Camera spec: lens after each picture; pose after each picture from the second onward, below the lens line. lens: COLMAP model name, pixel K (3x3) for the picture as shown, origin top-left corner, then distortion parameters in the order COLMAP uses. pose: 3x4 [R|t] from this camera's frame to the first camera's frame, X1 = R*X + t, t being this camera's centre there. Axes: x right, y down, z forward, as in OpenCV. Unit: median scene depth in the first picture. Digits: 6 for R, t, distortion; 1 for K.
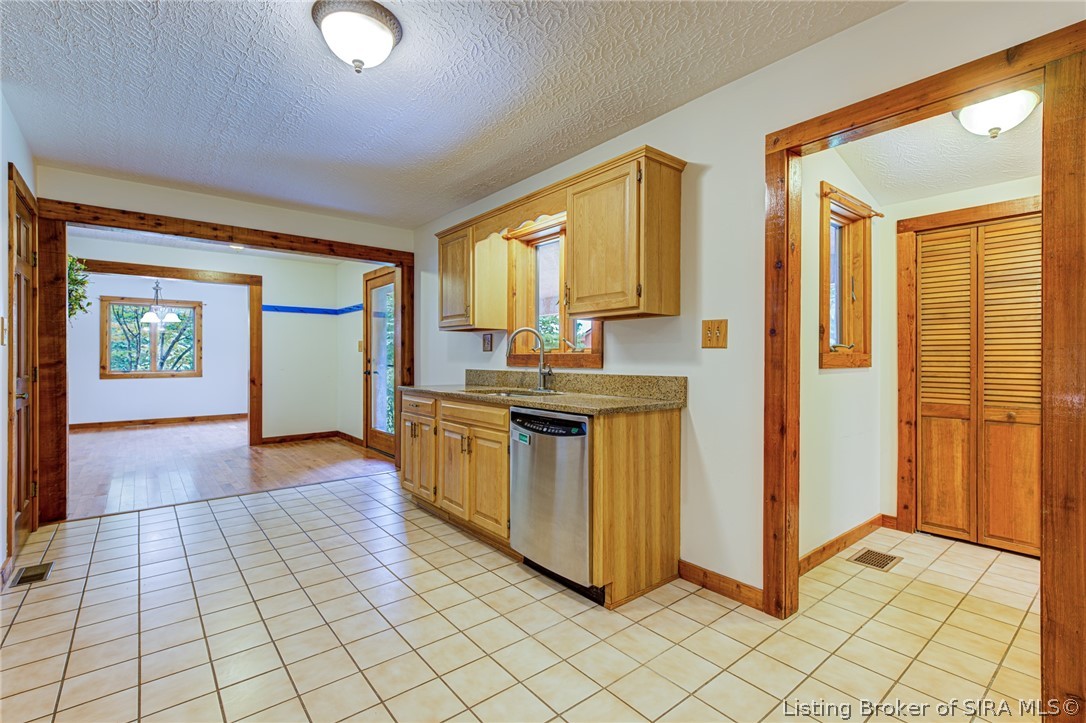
lens RADIAL K [[495.3, 0, 543.0], [0, 495.3, 361.5], [0, 0, 1]] dist [-0.000140, 0.000001]
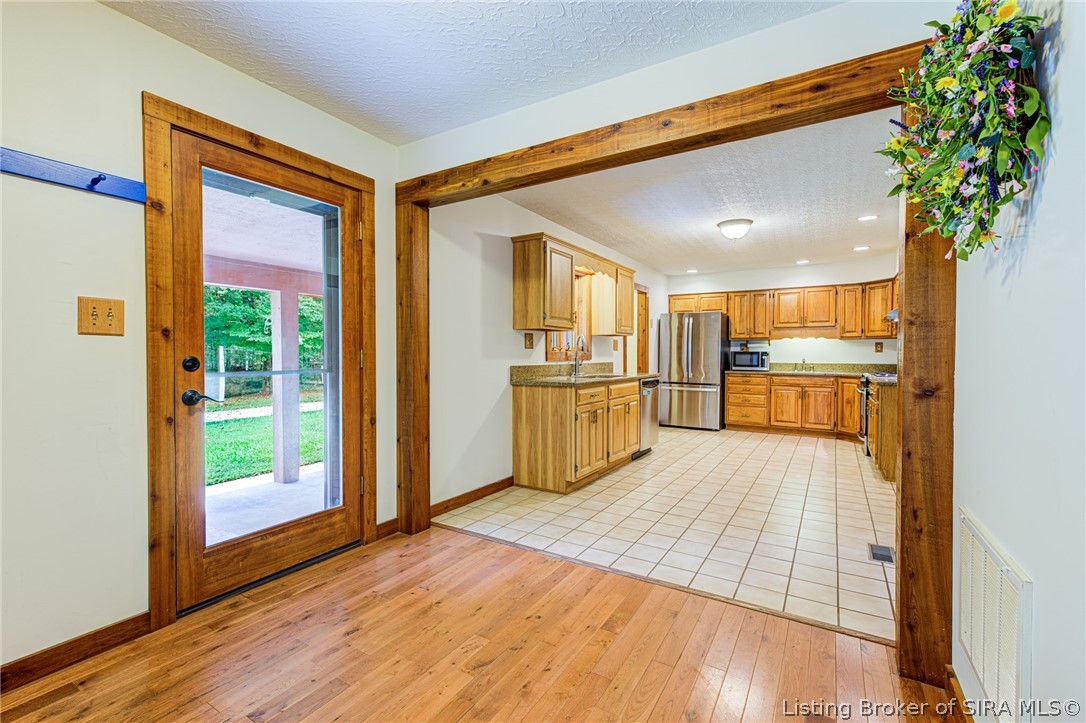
lens RADIAL K [[475.5, 0, 543.0], [0, 475.5, 361.5], [0, 0, 1]] dist [0.008724, -0.000341]
pose [[-0.337682, -0.015899, 0.941126, -1.222278], [0.001241, 0.999849, 0.017336, -0.010763], [-0.941259, 0.007022, -0.337611, 1.432904]]
